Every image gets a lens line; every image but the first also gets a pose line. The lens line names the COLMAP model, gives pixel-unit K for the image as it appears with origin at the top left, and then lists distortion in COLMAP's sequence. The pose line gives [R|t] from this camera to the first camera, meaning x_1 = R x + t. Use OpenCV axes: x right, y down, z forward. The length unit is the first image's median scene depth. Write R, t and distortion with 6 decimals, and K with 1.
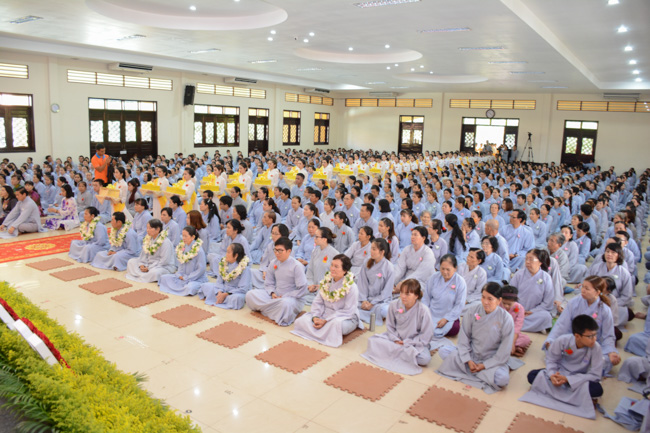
lens RADIAL K [[501.8, 0, 325.0], [0, 501.8, 216.5], [0, 0, 1]] dist [-0.159046, 0.108213]
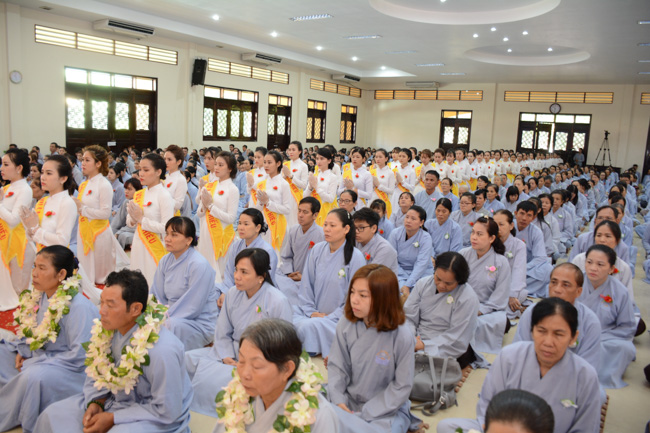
lens RADIAL K [[506.8, 0, 325.0], [0, 506.8, 216.5], [0, 0, 1]] dist [-0.140850, 0.091079]
pose [[0.999432, 0.010157, 0.032131, -0.094844], [-0.009727, 0.999861, -0.013507, -0.011322], [-0.032264, 0.013187, 0.999392, 0.203673]]
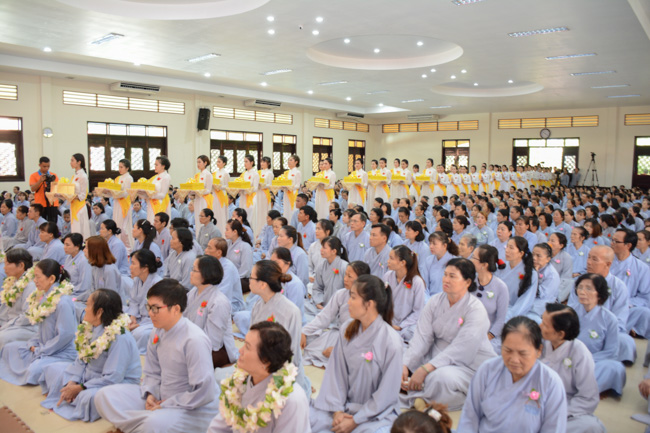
lens RADIAL K [[501.8, 0, 325.0], [0, 501.8, 216.5], [0, 0, 1]] dist [-0.159046, 0.108213]
pose [[0.995414, -0.015922, -0.094326, 0.026928], [0.008541, 0.996905, -0.078146, 0.004315], [0.095278, 0.076982, 0.992470, 0.124159]]
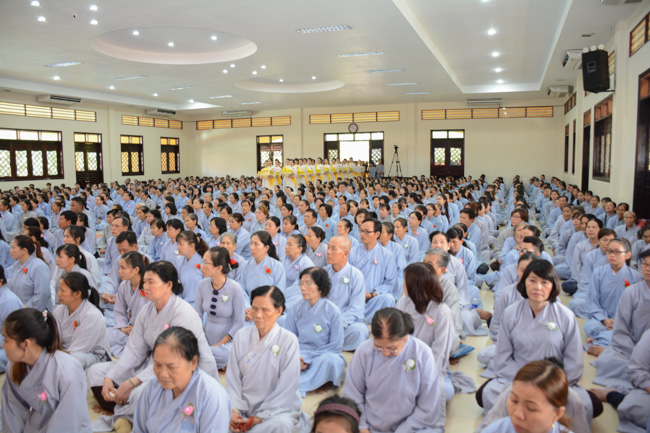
lens RADIAL K [[501.8, 0, 325.0], [0, 501.8, 216.5], [0, 0, 1]] dist [-0.159046, 0.108213]
pose [[0.969488, -0.069608, 0.235048, 0.061379], [0.084851, 0.994855, -0.055361, 0.004229], [-0.229985, 0.073615, 0.970406, 0.130088]]
